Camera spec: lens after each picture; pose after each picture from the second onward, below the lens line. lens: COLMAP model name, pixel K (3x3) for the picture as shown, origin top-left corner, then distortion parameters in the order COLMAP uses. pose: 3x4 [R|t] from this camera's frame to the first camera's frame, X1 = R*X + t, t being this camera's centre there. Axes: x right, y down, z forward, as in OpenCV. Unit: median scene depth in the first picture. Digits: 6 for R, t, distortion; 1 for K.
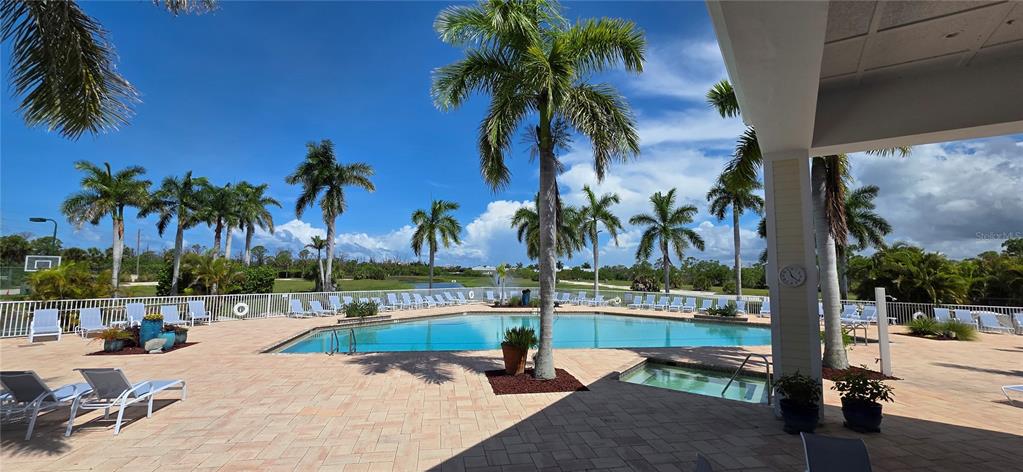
lens RADIAL K [[409.1, 0, 513.5], [0, 409.1, 232.0], [0, 0, 1]] dist [-0.000834, -0.000132]
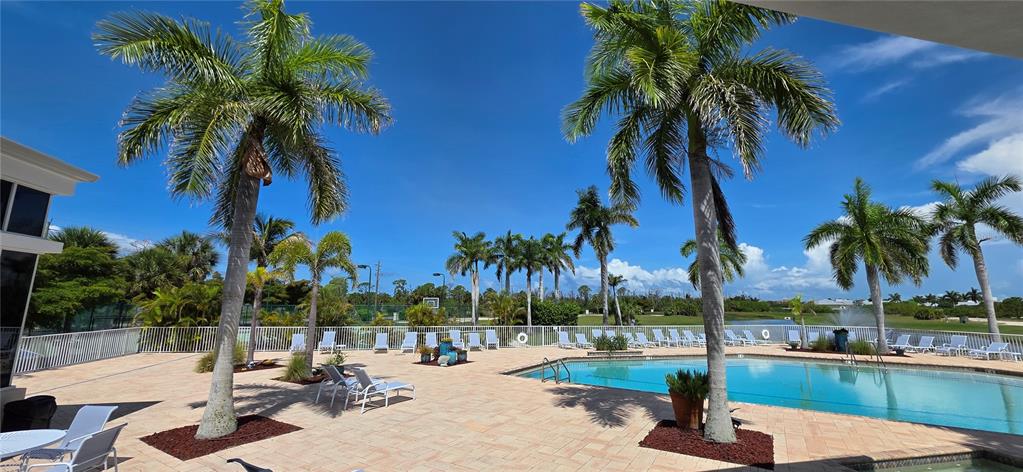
lens RADIAL K [[409.1, 0, 513.5], [0, 409.1, 232.0], [0, 0, 1]] dist [-0.000834, -0.000132]
pose [[0.739115, -0.128822, -0.661146, 0.099758], [0.071397, 0.990995, -0.113276, 0.007082], [0.669785, 0.036520, 0.741657, 0.041696]]
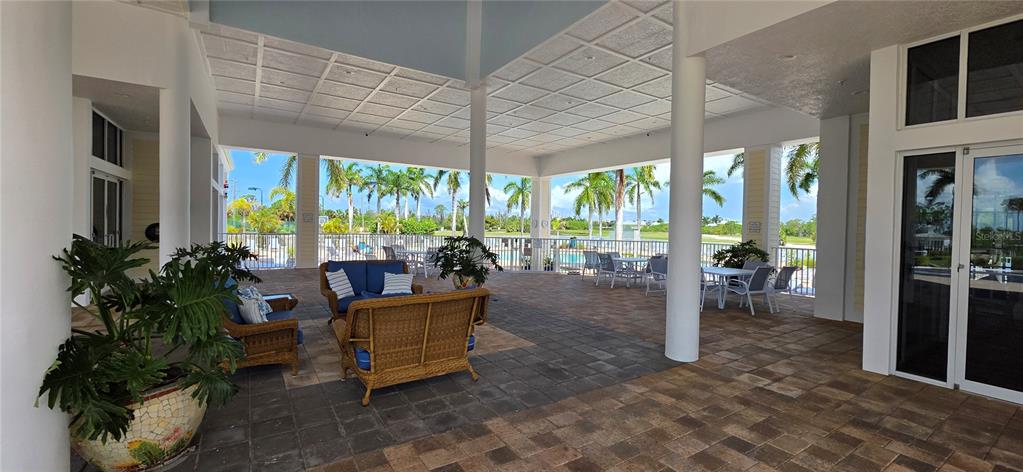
lens RADIAL K [[409.1, 0, 513.5], [0, 409.1, 232.0], [0, 0, 1]] dist [-0.000834, -0.000132]
pose [[0.923927, 0.008233, -0.382480, 0.369773], [0.034049, 0.994031, 0.103646, -0.030513], [0.381050, -0.108784, 0.918132, -0.372647]]
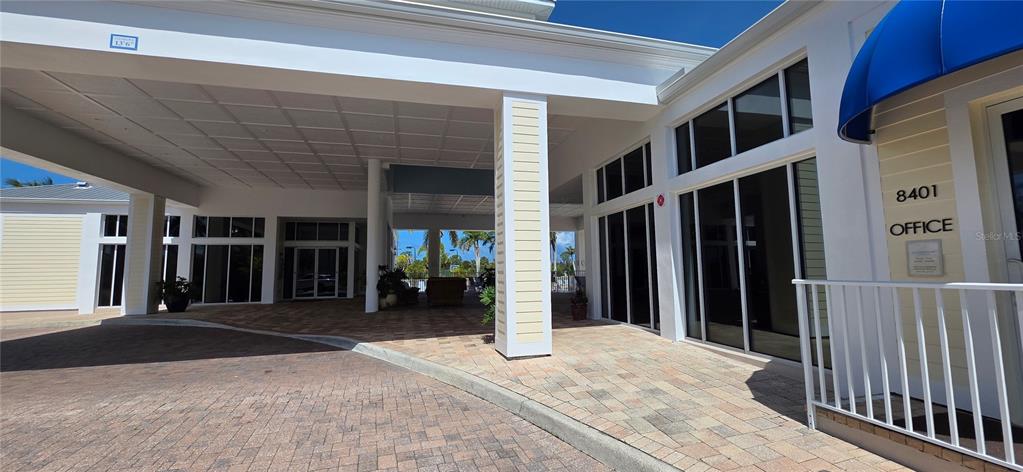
lens RADIAL K [[409.1, 0, 513.5], [0, 409.1, 232.0], [0, 0, 1]] dist [-0.000834, -0.000132]
pose [[0.756376, -0.088754, -0.648088, 0.650574], [0.091068, 0.995392, -0.030032, -0.032417], [0.647767, -0.036304, 0.760973, -0.565146]]
